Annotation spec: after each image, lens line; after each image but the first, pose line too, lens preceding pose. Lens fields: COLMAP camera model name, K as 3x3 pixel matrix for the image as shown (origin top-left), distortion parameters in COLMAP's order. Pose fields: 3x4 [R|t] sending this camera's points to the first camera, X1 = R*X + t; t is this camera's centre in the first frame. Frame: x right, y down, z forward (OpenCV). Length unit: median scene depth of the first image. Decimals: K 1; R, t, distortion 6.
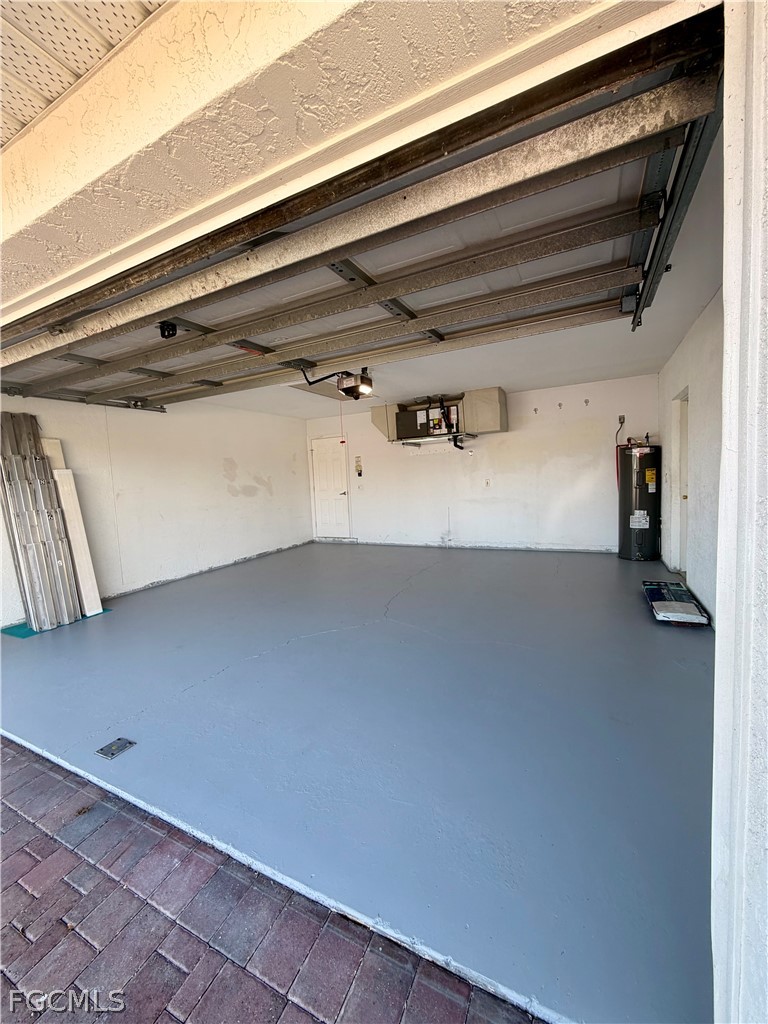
lens RADIAL K [[408.1, 0, 381.9], [0, 408.1, 511.7], [0, 0, 1]] dist [-0.000401, -0.000329]
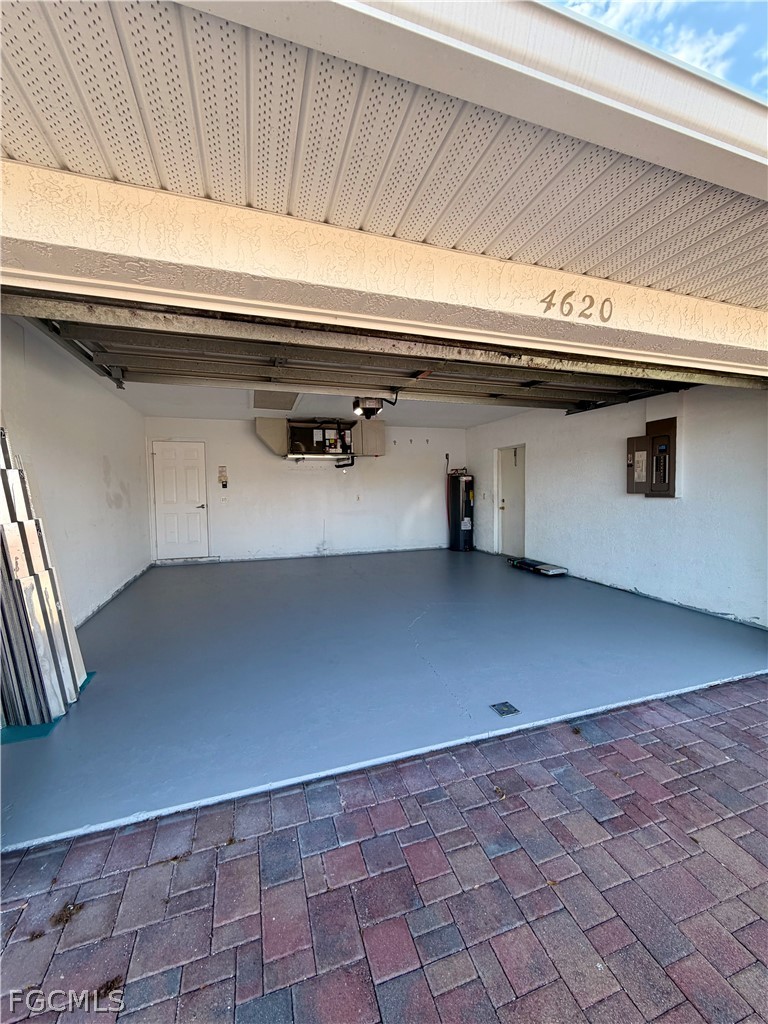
lens RADIAL K [[408.1, 0, 384.9], [0, 408.1, 512.3], [0, 0, 1]] dist [-0.000401, -0.000329]
pose [[0.702929, -0.001502, 0.711258, -0.551552], [0.035890, 0.998799, -0.033361, 0.013892], [-0.710354, 0.048977, 0.702139, 0.127347]]
